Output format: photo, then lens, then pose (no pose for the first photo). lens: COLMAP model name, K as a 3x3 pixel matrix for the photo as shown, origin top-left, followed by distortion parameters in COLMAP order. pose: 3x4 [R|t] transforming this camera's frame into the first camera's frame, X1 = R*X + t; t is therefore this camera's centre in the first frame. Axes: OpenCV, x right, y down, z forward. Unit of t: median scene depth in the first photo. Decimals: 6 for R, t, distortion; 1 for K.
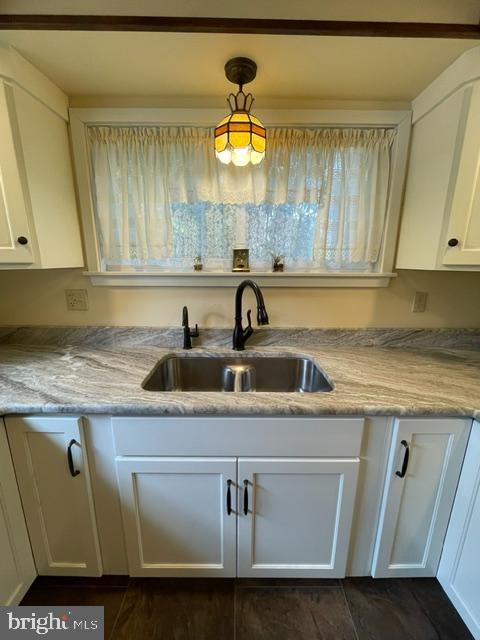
lens RADIAL K [[259.8, 0, 241.2], [0, 259.8, 319.9], [0, 0, 1]] dist [-0.002844, -0.000009]
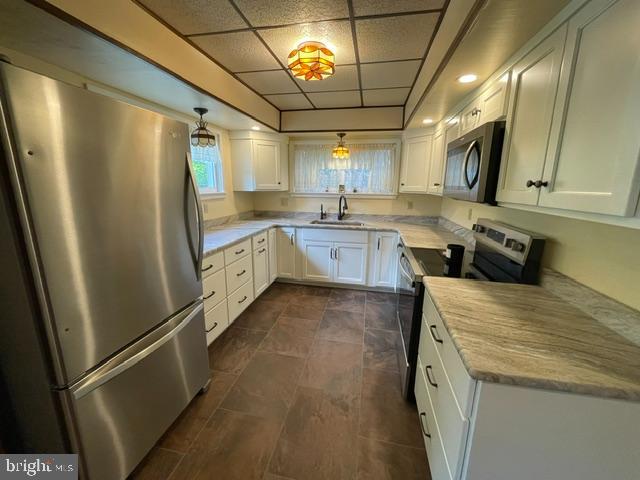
lens RADIAL K [[259.8, 0, 320.0], [0, 259.8, 241.2], [0, 0, 1]] dist [-0.002844, -0.000009]
pose [[0.978718, 0.049189, -0.199230, 0.361263], [-0.051338, 0.998665, -0.005636, 0.375071], [0.198687, 0.015744, 0.979937, -1.837820]]
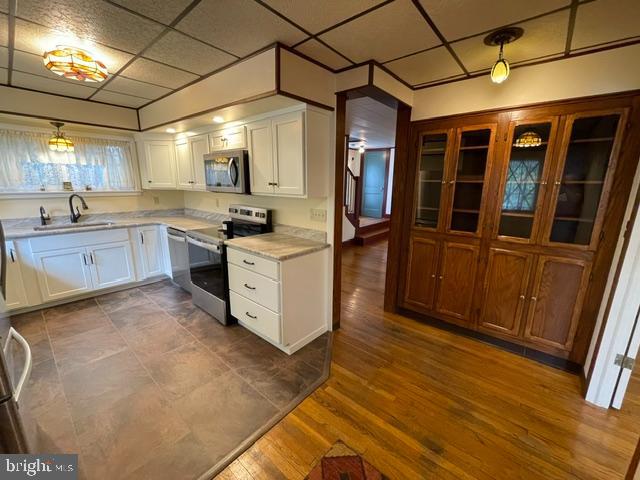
lens RADIAL K [[259.8, 0, 320.7], [0, 259.8, 241.1], [0, 0, 1]] dist [-0.002844, -0.000009]
pose [[0.653810, -0.163027, 0.738887, -0.333459], [0.158925, 0.984318, 0.076553, 0.471614], [-0.739780, 0.067377, 0.669466, -2.378626]]
